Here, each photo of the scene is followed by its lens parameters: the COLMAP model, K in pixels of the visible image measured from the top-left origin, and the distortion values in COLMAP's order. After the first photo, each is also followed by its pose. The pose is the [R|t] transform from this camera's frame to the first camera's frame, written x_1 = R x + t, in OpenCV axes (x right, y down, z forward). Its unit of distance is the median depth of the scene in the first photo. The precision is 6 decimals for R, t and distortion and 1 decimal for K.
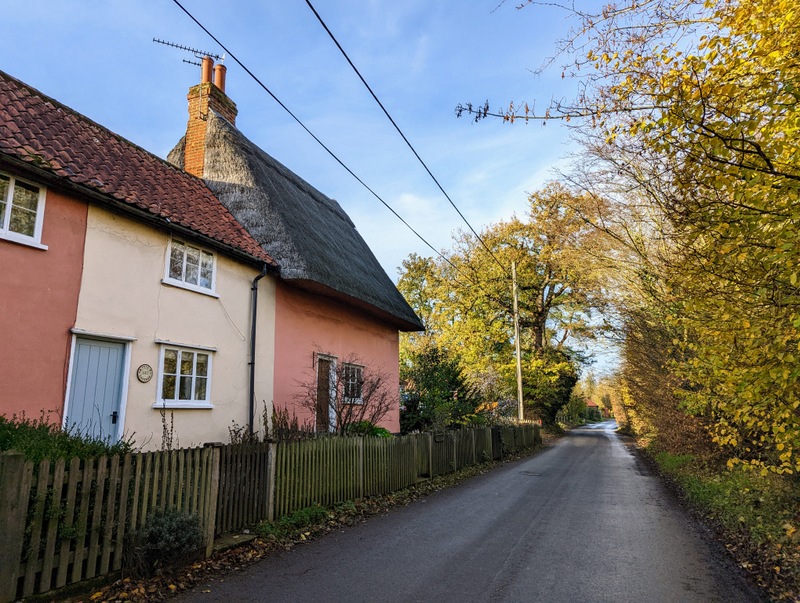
lens RADIAL K [[503.3, 0, 400.0], [0, 503.3, 301.5], [0, 0, 1]] dist [0.035133, 0.000071]
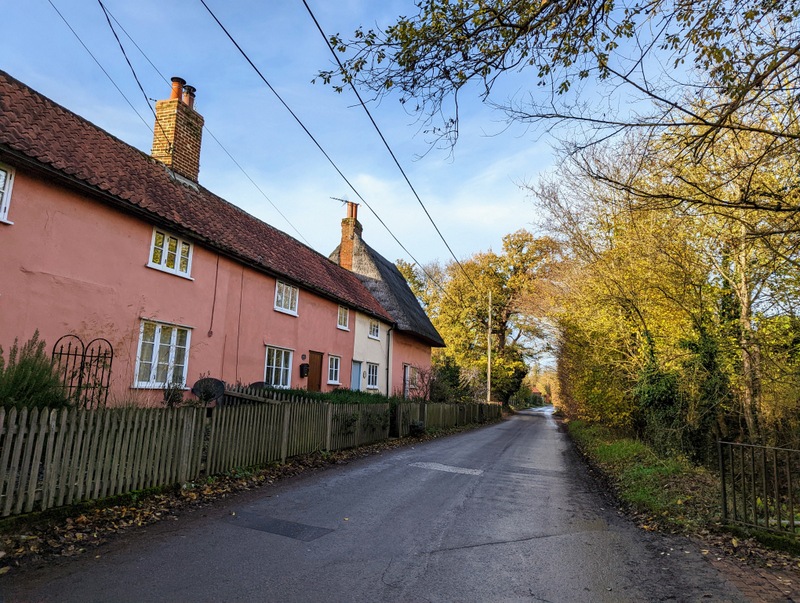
lens RADIAL K [[560.9, 0, 400.0], [0, 560.9, 301.5], [0, 0, 1]] dist [0.002050, 0.000169]
pose [[0.992011, 0.057896, 0.112084, -0.194265], [-0.064001, 0.996612, 0.051657, -0.110142], [-0.108714, -0.058418, 0.992355, -0.516599]]
